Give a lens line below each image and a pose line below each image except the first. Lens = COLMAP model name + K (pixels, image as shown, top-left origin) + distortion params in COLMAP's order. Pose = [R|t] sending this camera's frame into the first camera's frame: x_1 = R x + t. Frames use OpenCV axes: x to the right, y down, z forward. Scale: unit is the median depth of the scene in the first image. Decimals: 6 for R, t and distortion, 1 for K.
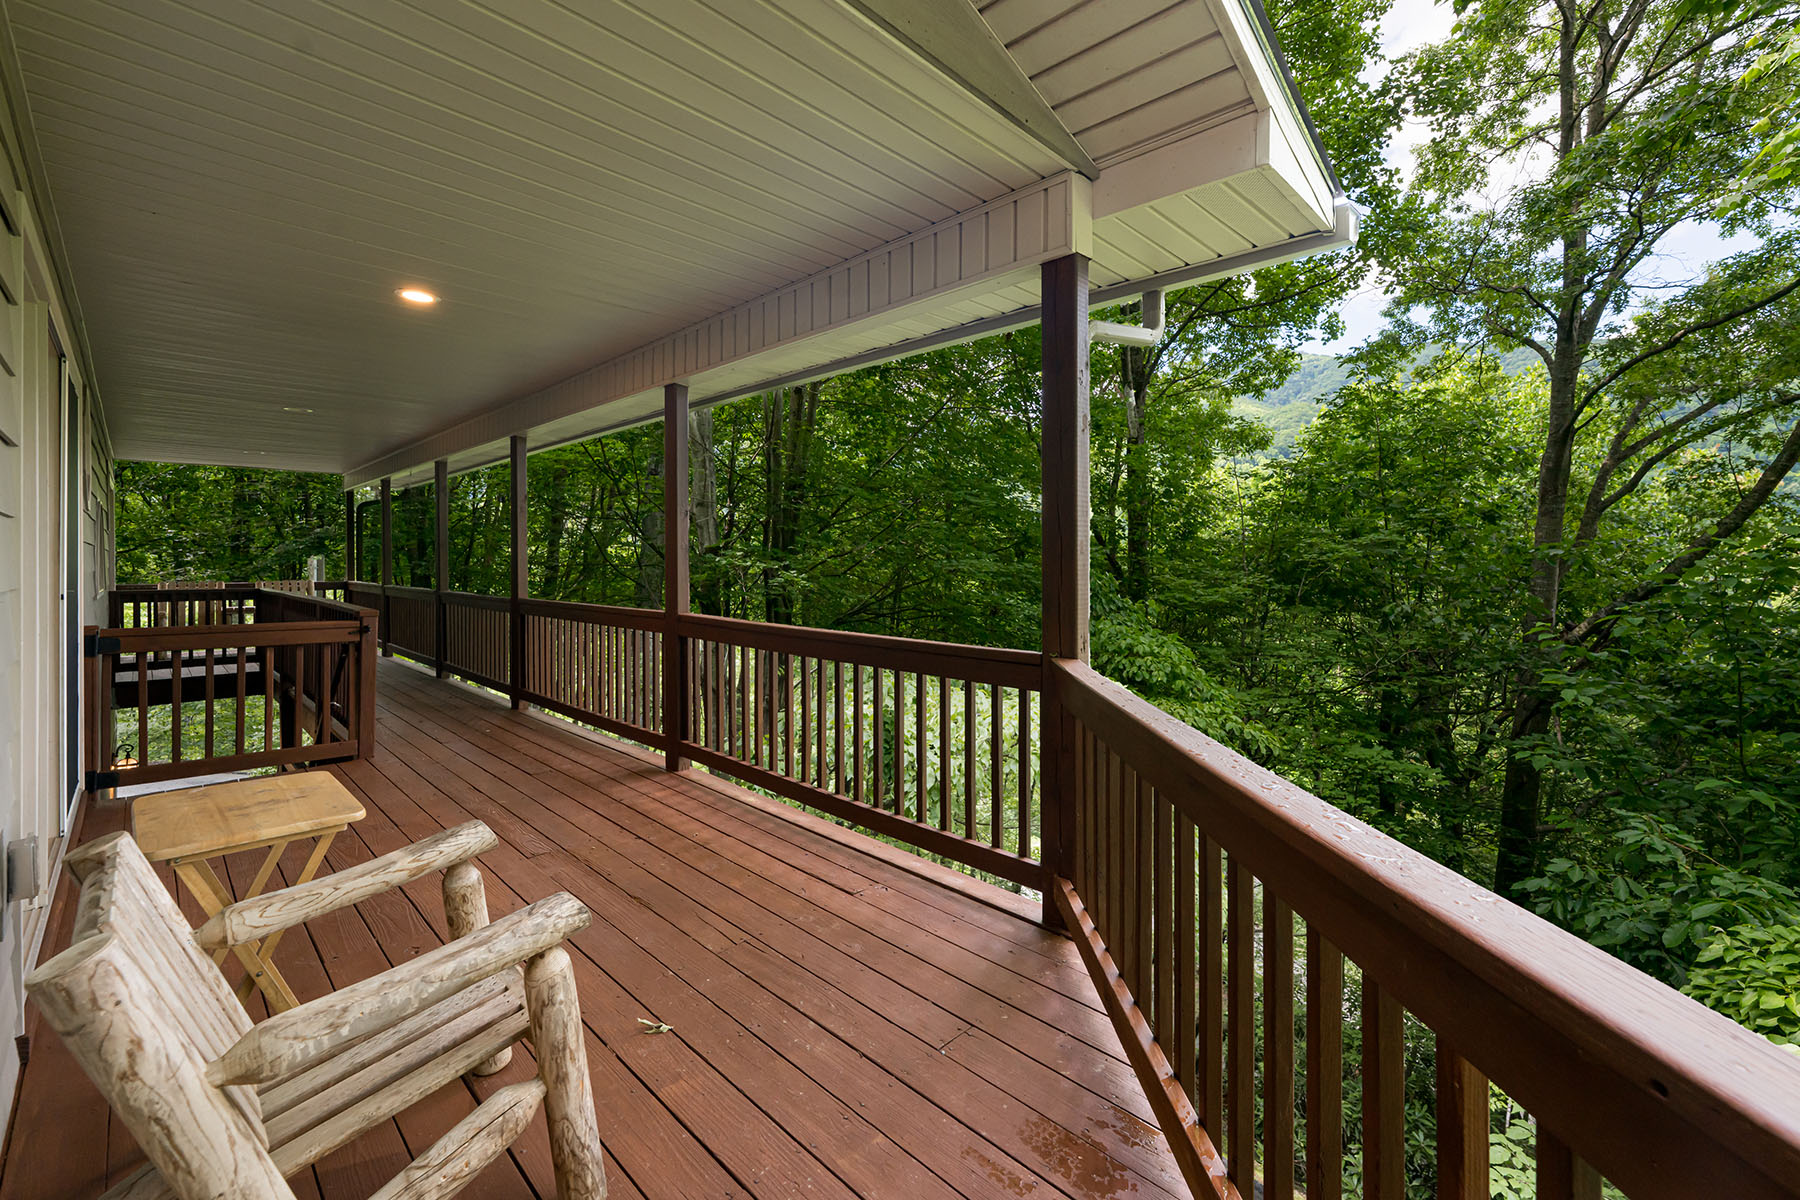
lens RADIAL K [[738.1, 0, 902.7], [0, 738.1, 556.1], [0, 0, 1]] dist [-0.000054, 0.000014]
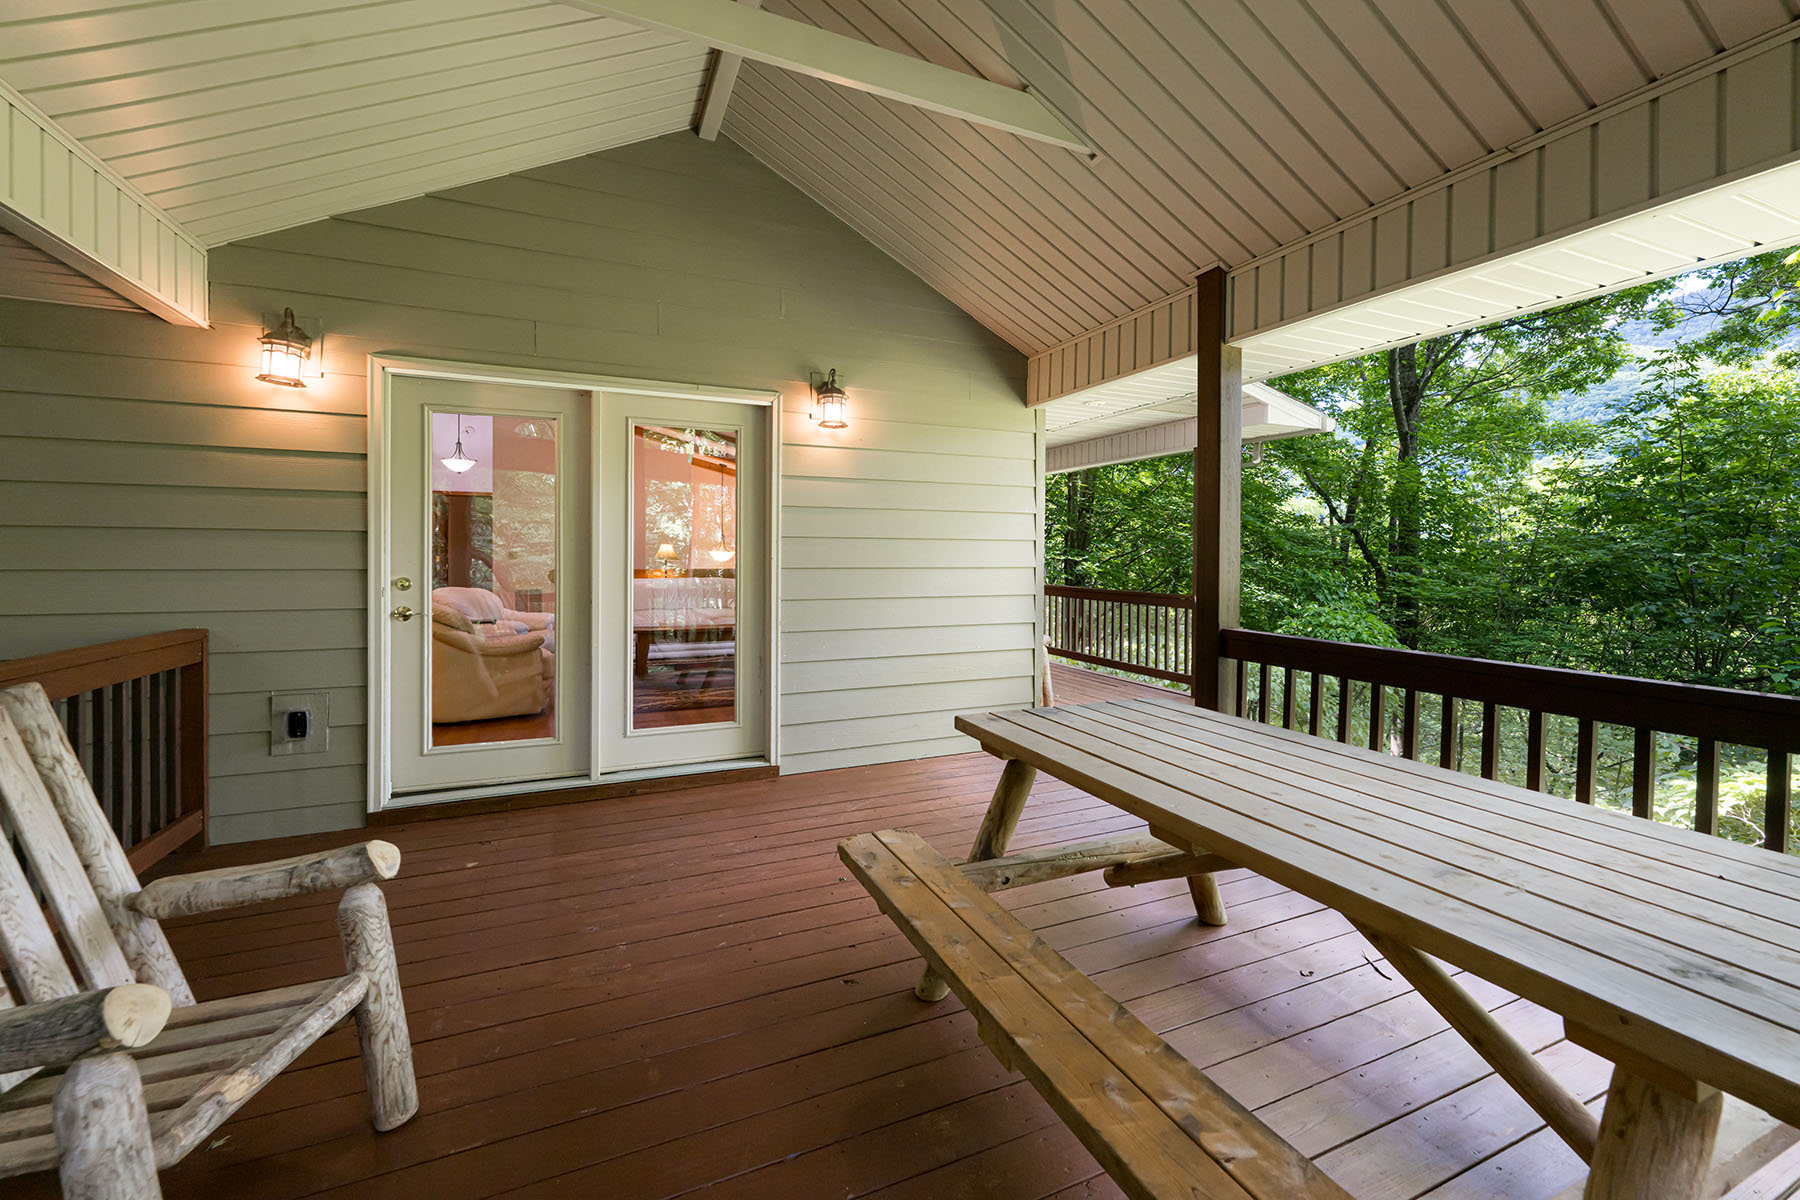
lens RADIAL K [[738.1, 0, 902.7], [0, 738.1, 556.1], [0, 0, 1]] dist [-0.000054, 0.000014]
pose [[0.929684, 0.007842, -0.368275, 0.022517], [-0.007589, 0.999969, 0.002134, -0.000066], [0.368280, 0.000811, 0.929714, -0.210587]]
